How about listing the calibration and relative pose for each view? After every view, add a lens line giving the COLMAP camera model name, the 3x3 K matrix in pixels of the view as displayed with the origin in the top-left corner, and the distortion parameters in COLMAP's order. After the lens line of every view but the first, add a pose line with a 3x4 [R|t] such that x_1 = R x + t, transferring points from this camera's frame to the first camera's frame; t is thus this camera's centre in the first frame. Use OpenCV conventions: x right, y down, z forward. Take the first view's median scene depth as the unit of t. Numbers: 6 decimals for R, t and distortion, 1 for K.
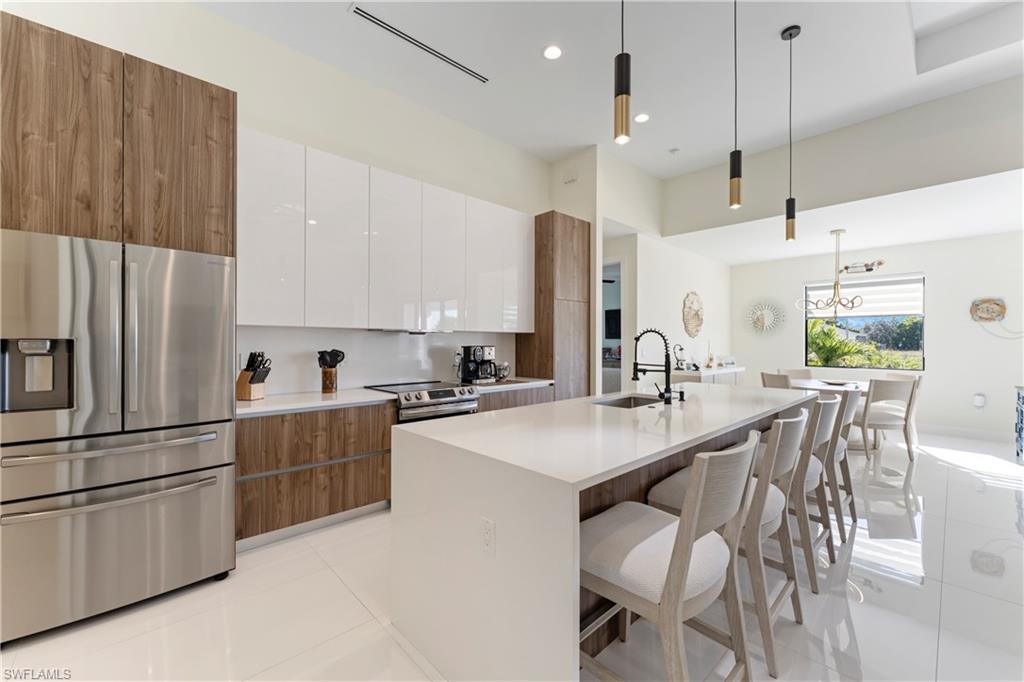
lens RADIAL K [[412.3, 0, 511.6], [0, 412.3, 343.2], [0, 0, 1]] dist [0.000366, 0.000423]
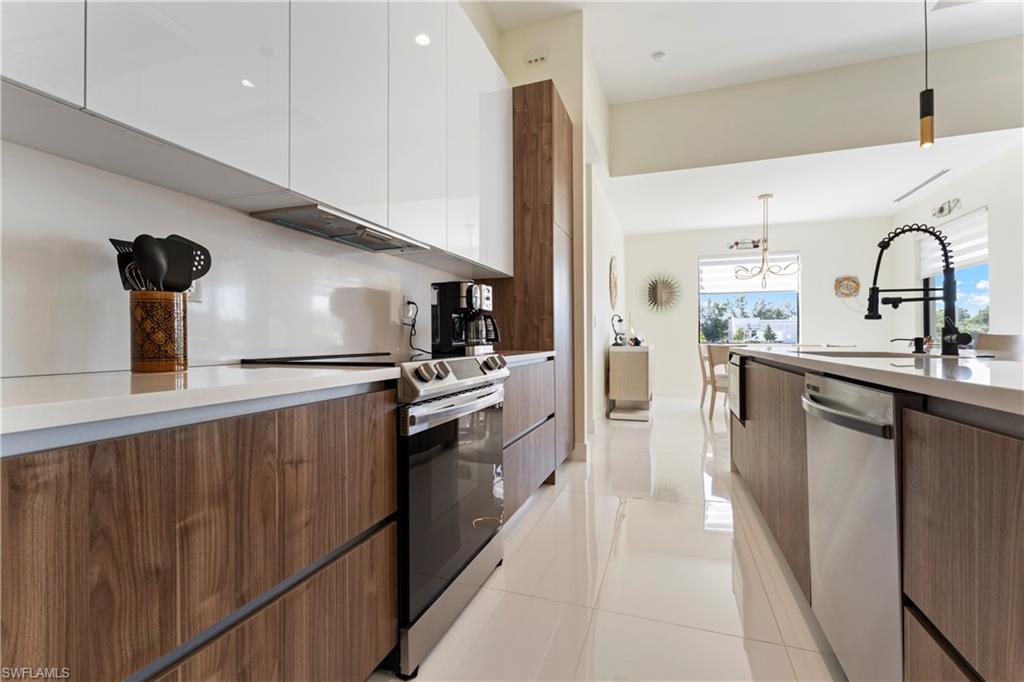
lens RADIAL K [[451.6, 0, 513.9], [0, 451.6, 338.3], [0, 0, 1]] dist [0.001131, -0.000124]
pose [[0.887862, -0.004679, 0.460086, -0.363002], [0.006559, 0.999975, -0.002488, 0.097398], [-0.460063, 0.005227, 0.887871, 0.575580]]
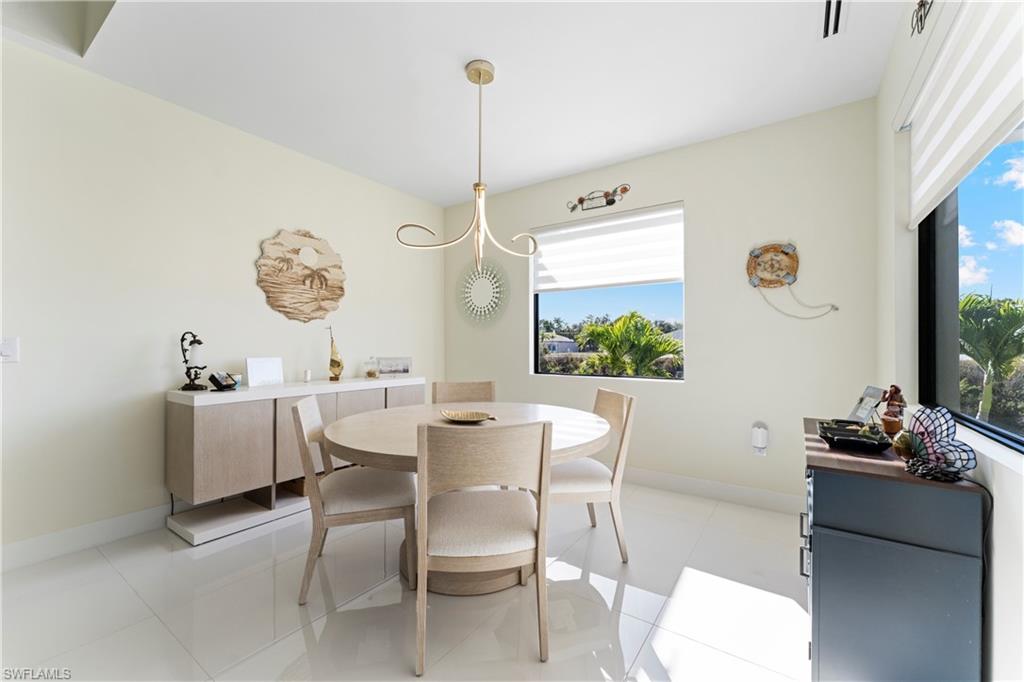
lens RADIAL K [[412.3, 0, 510.9], [0, 412.3, 349.2], [0, 0, 1]] dist [0.000366, 0.000423]
pose [[0.977294, -0.004300, 0.211843, 1.240323], [0.003247, 0.999981, 0.005316, 0.040212], [-0.211862, -0.004507, 0.977289, 0.962681]]
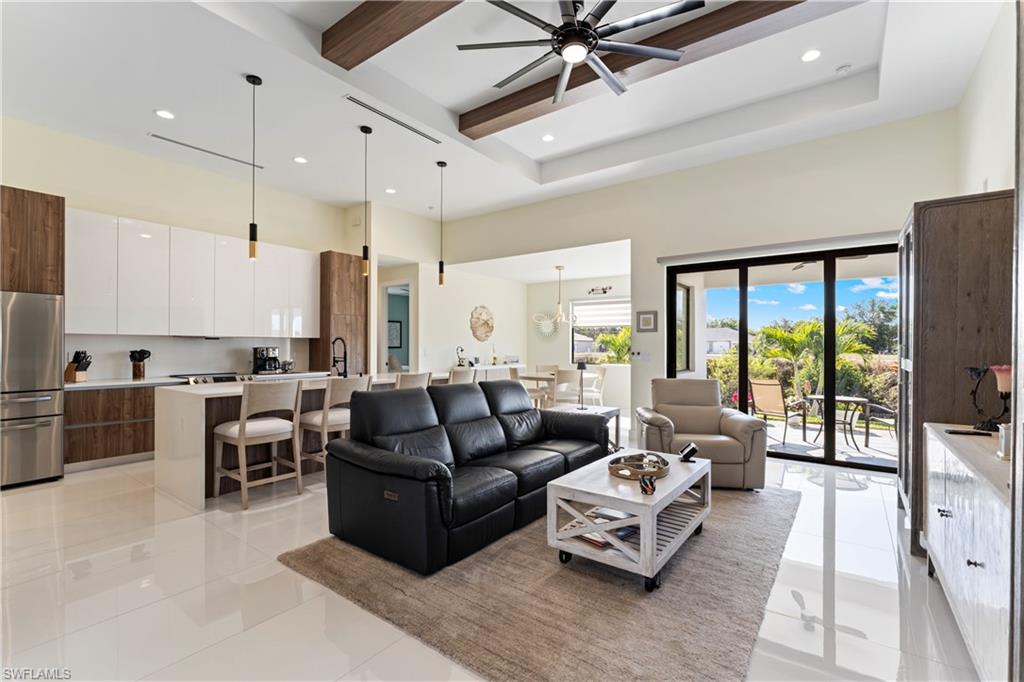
lens RADIAL K [[451.6, 0, 511.5], [0, 451.6, 346.1], [0, 0, 1]] dist [0.001131, -0.000124]
pose [[0.983224, 0.000754, 0.182402, 0.583723], [-0.000895, 0.999999, 0.000687, 0.000570], [-0.182401, -0.000839, 0.983224, -0.847356]]
